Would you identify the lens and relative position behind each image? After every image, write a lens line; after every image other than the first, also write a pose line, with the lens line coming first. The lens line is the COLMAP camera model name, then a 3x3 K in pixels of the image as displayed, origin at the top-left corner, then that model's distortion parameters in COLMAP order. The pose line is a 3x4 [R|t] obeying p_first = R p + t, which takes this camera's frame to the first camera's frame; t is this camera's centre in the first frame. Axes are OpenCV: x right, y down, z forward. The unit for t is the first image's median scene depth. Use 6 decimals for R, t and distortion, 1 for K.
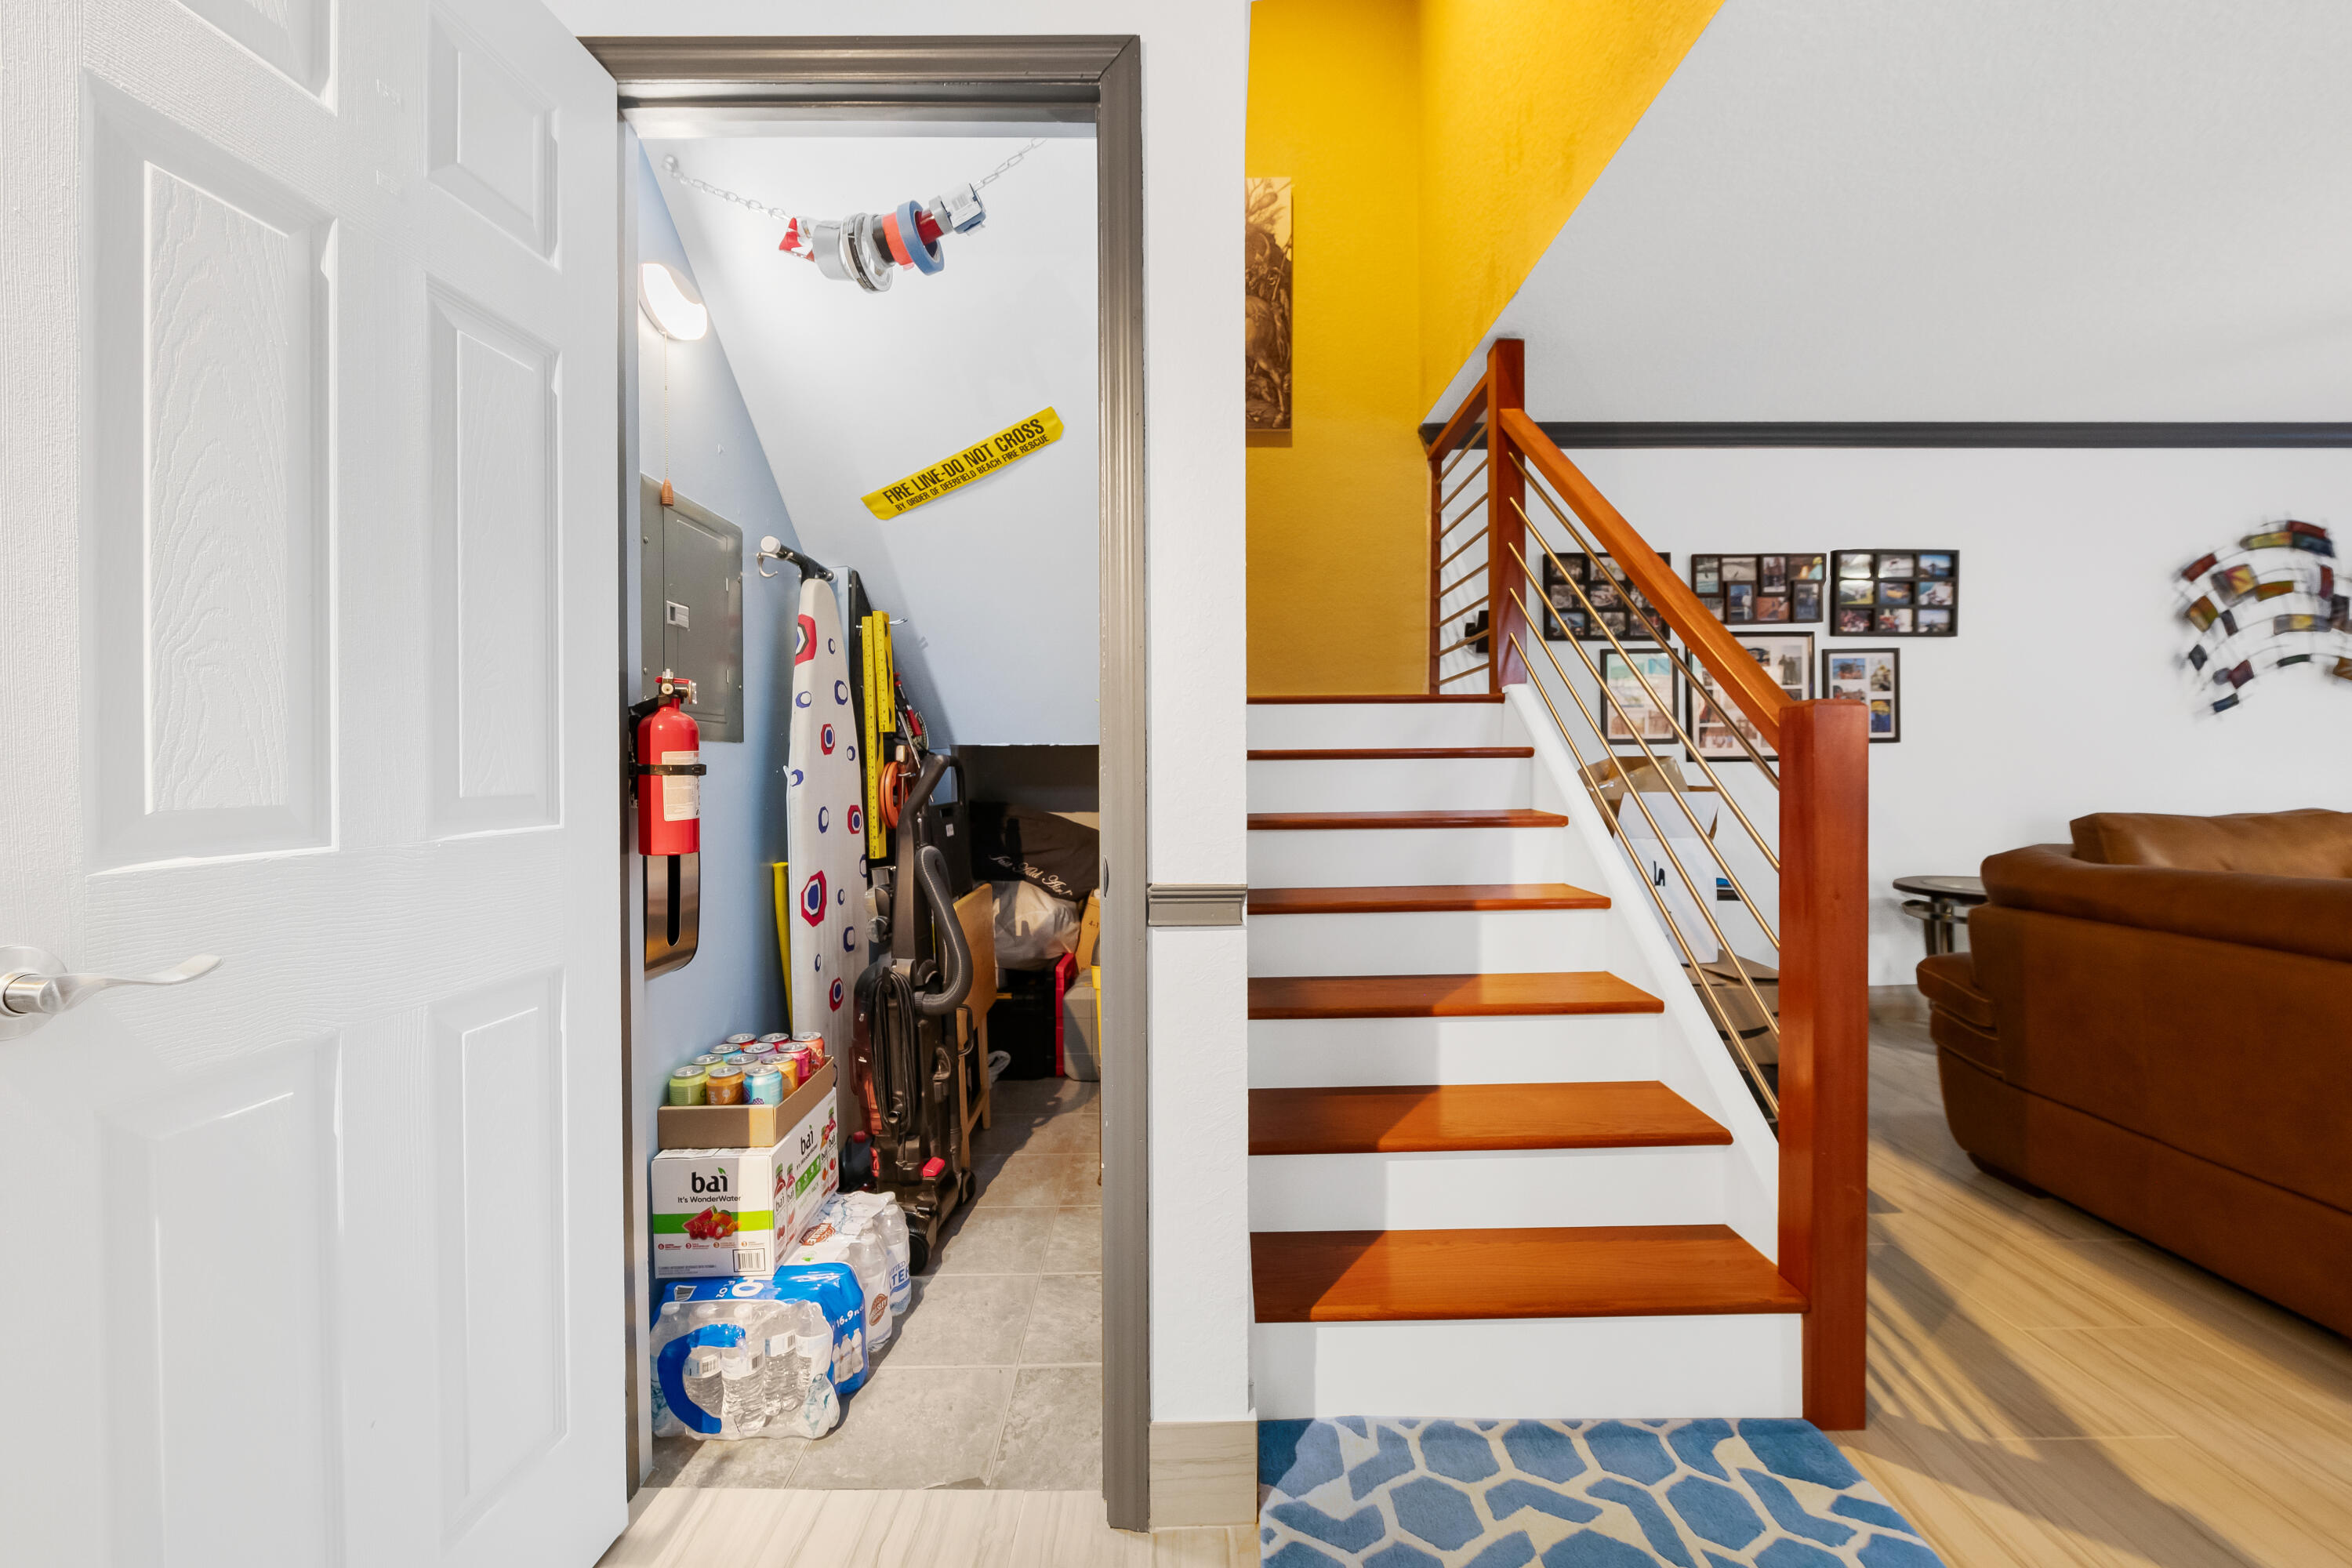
lens RADIAL K [[940.5, 0, 1179.1], [0, 940.5, 779.3], [0, 0, 1]] dist [-0.005581, -0.001015]
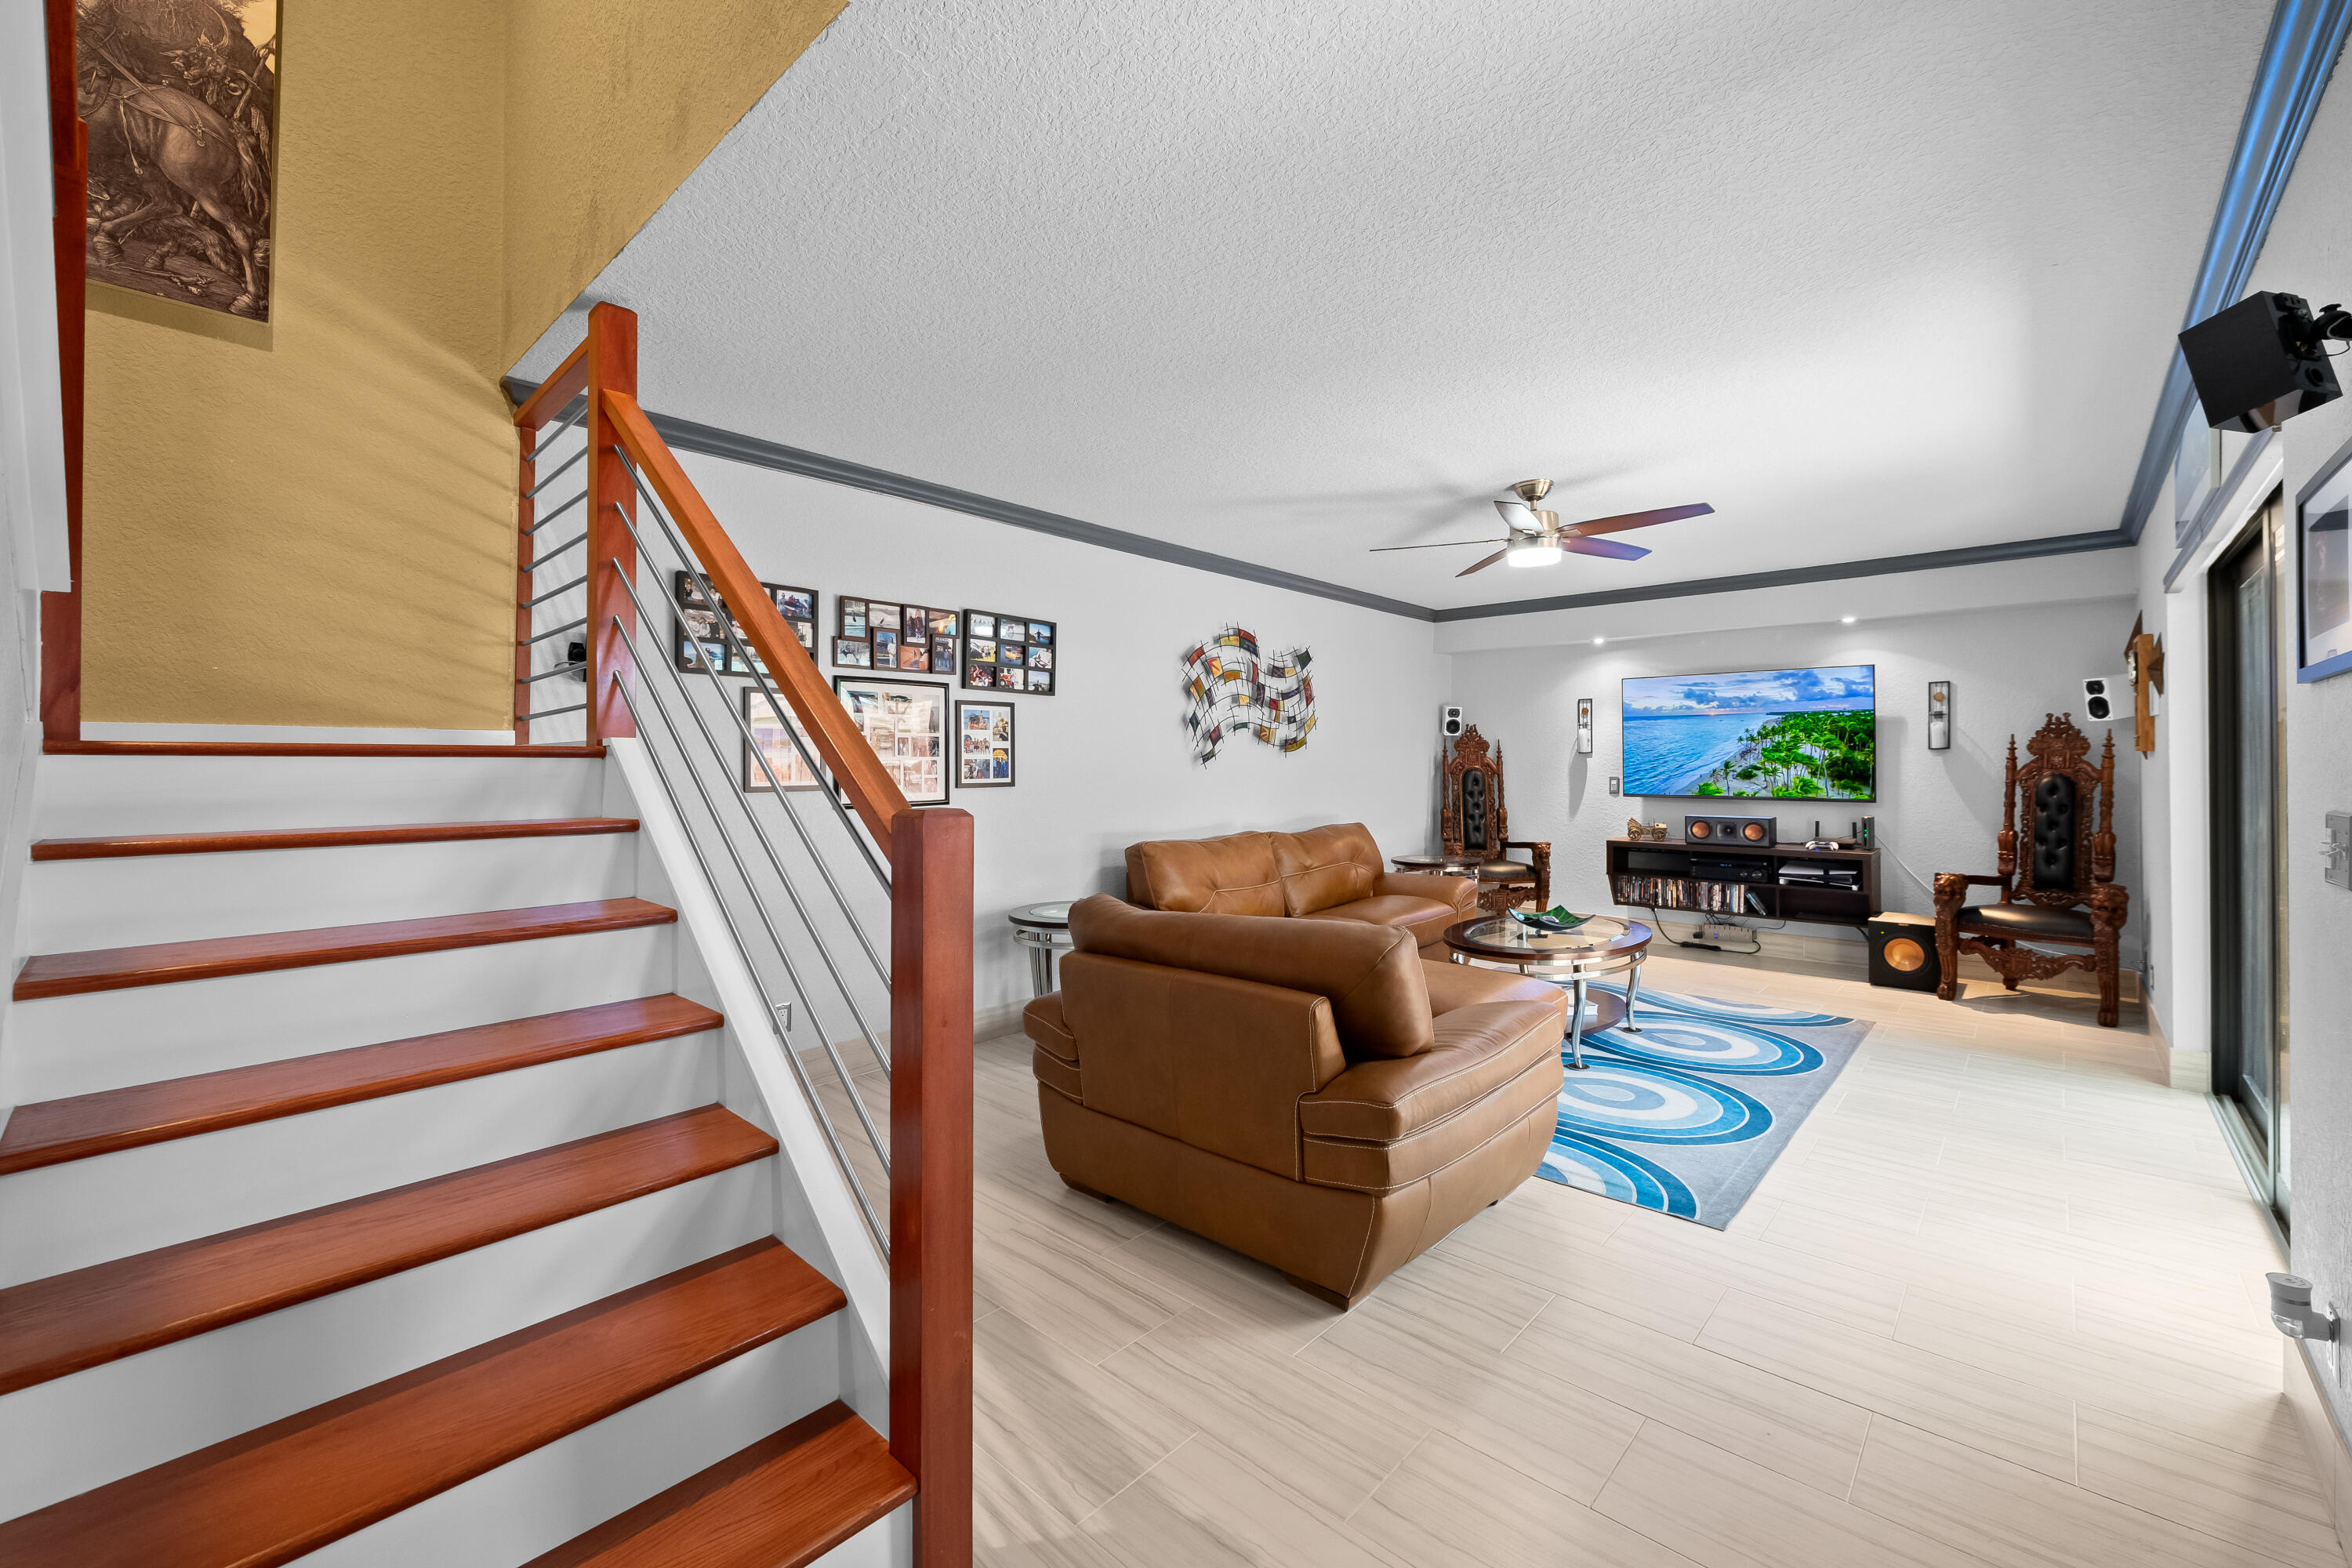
lens RADIAL K [[940.5, 0, 1178.1], [0, 940.5, 761.5], [0, 0, 1]] dist [-0.005581, -0.001015]
pose [[0.682772, 0.010979, 0.730549, 0.079662], [0.001725, 0.999860, -0.016638, -0.052430], [-0.730630, 0.012620, 0.682657, 0.087410]]
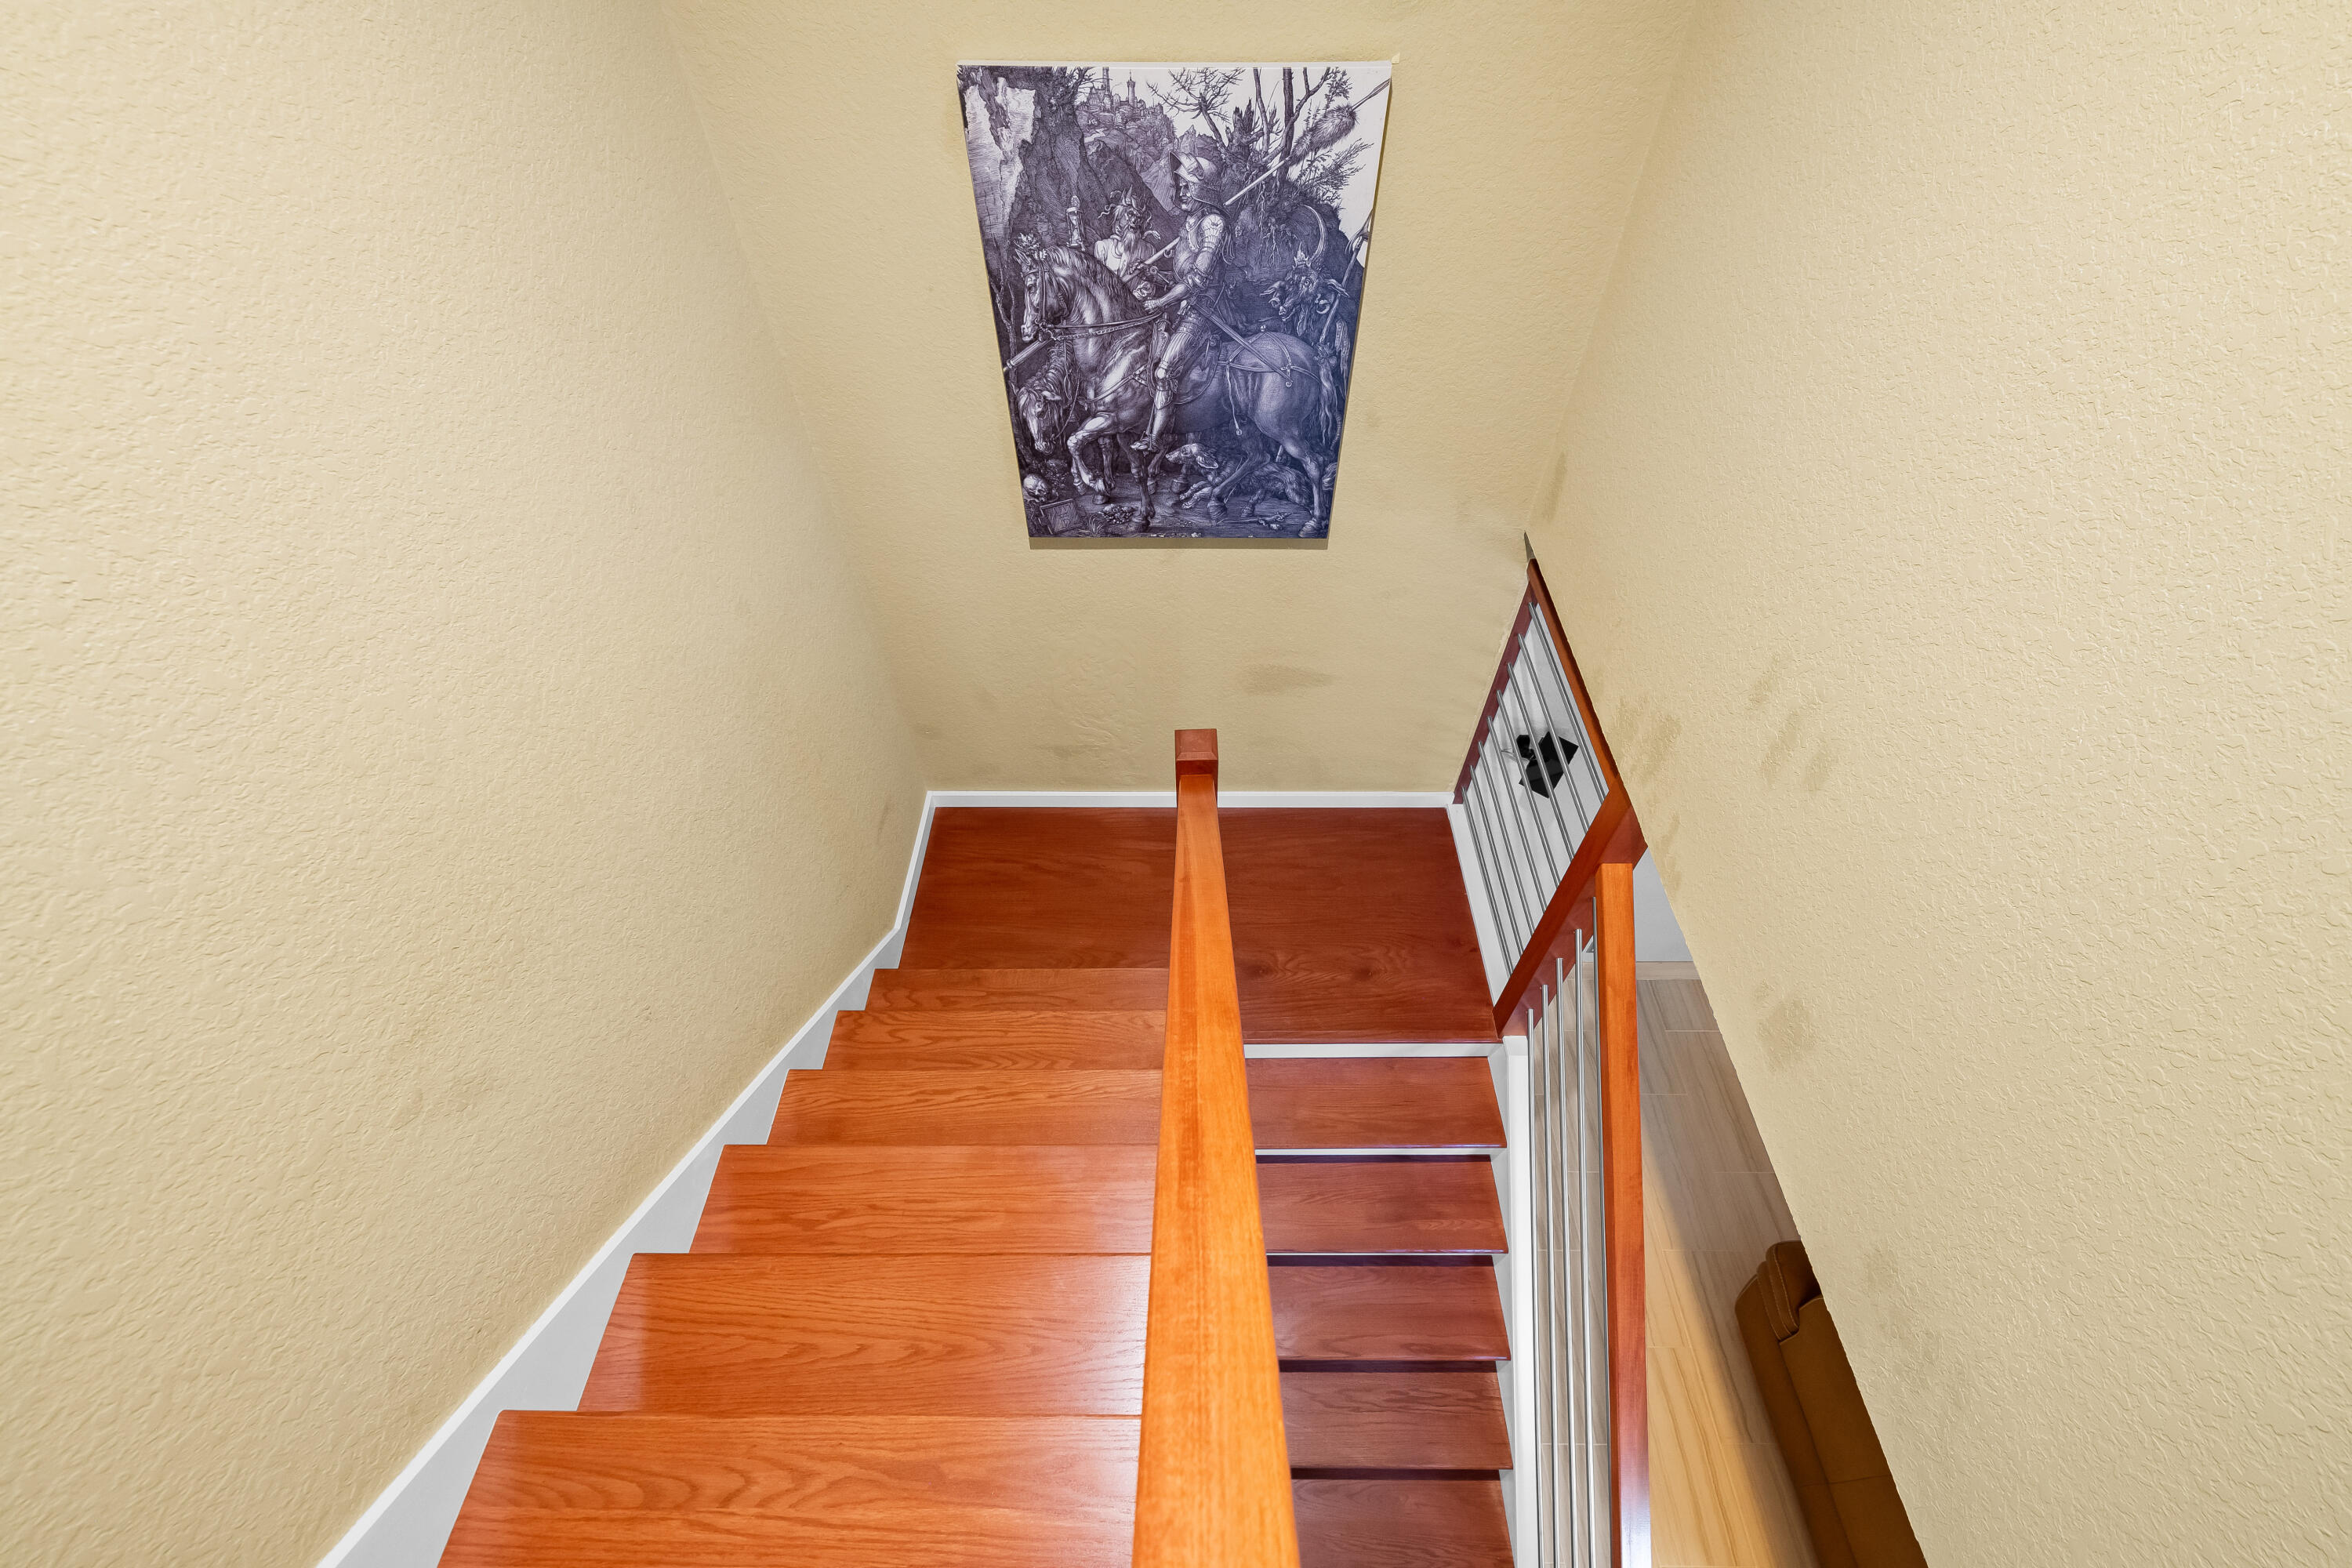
lens RADIAL K [[940.5, 0, 1185.7], [0, 940.5, 776.5], [0, 0, 1]] dist [-0.005581, -0.001015]
pose [[0.999740, 0.018247, -0.013669, 0.033626], [-0.001839, 0.662106, 0.749408, -0.749856], [0.022725, -0.749188, 0.661967, 0.448636]]
